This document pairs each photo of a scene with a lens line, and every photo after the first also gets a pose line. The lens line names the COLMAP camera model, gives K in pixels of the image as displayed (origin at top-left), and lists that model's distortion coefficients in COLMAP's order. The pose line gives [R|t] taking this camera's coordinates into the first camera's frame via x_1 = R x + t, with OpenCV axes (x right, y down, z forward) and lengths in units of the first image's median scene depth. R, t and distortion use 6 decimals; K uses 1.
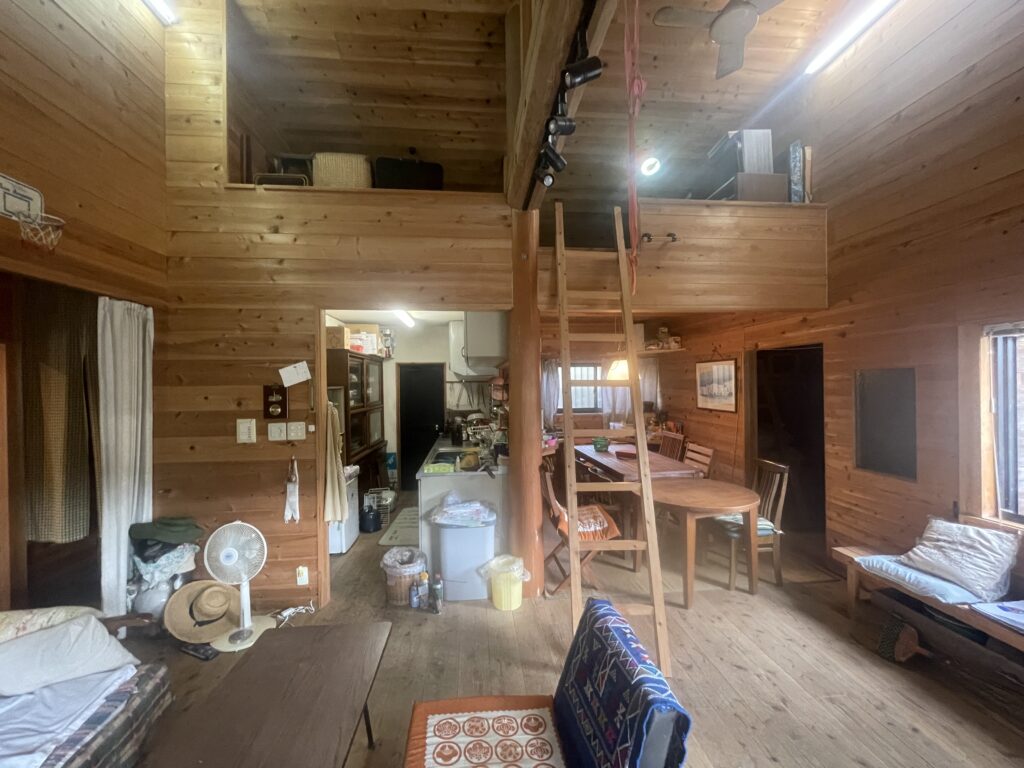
lens RADIAL K [[411.8, 0, 509.2], [0, 411.8, 381.3], [0, 0, 1]] dist [0.000562, 0.000032]
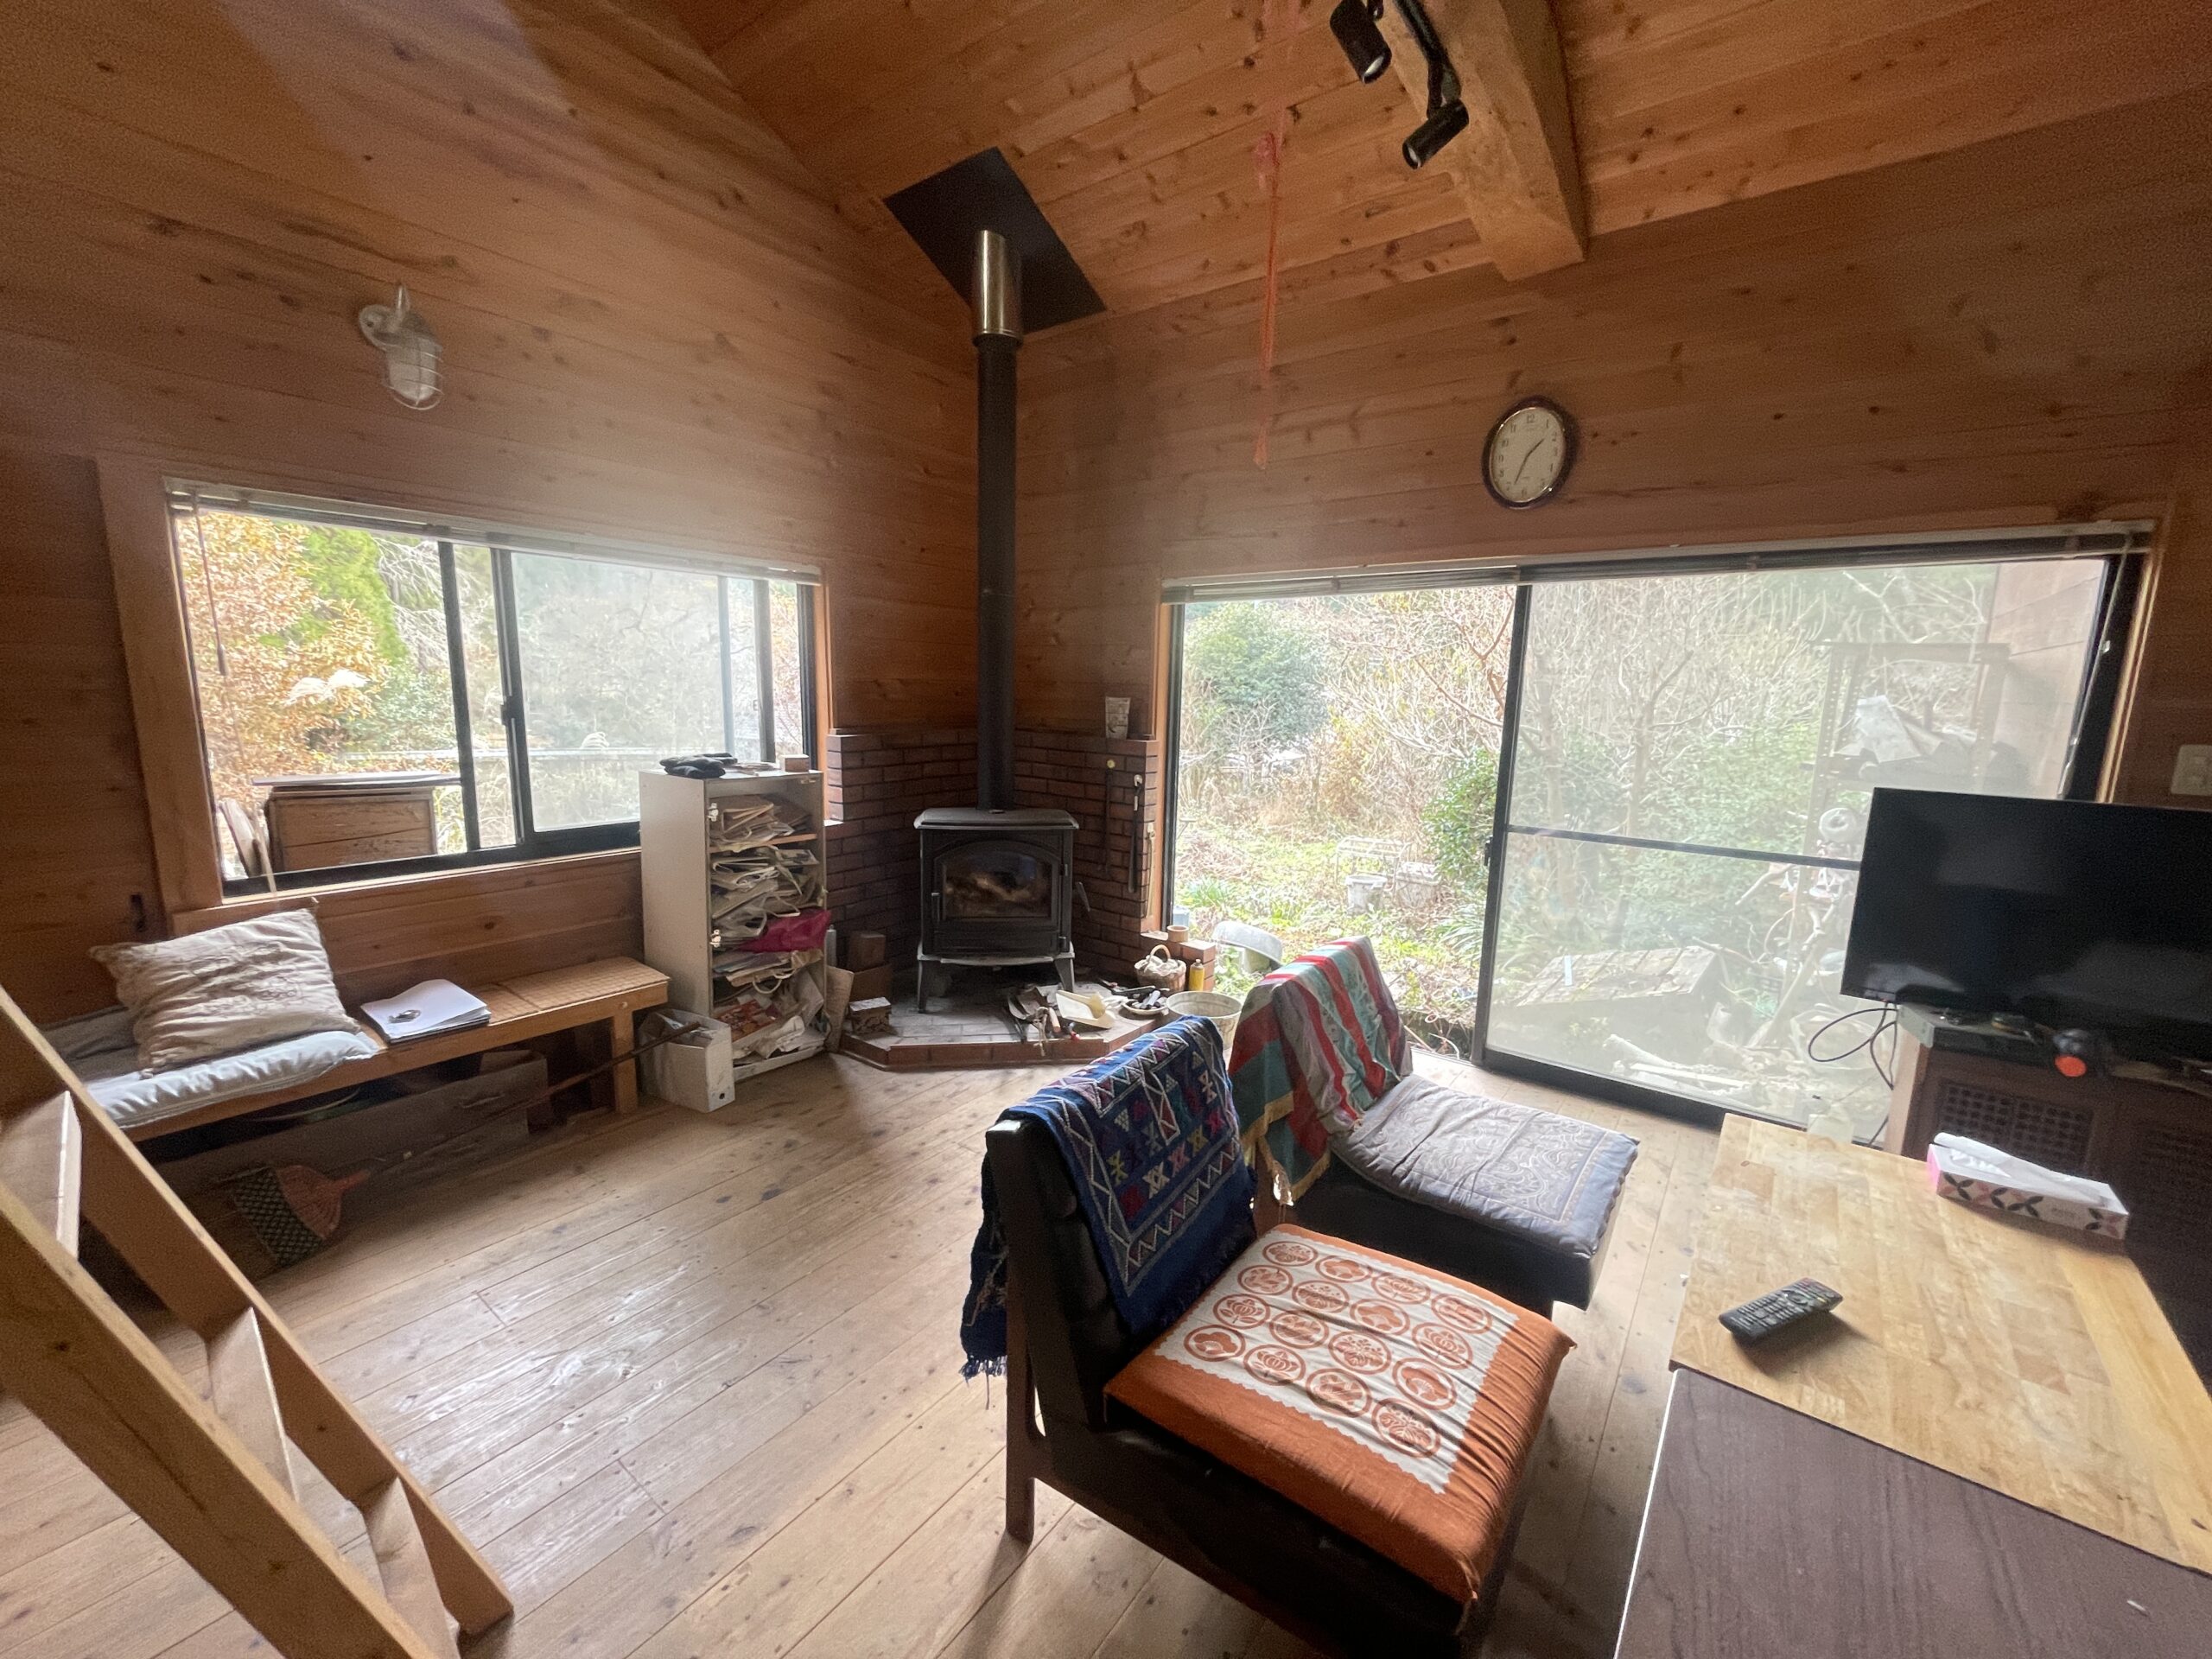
lens RADIAL K [[889.6, 0, 1099.0], [0, 889.6, 827.9], [0, 0, 1]] dist [0.000562, 0.000032]
pose [[-0.725367, -0.114430, 0.678785, -0.181297], [-0.014242, 0.988370, 0.151401, 0.051242], [-0.688215, 0.100155, -0.718560, 0.701654]]
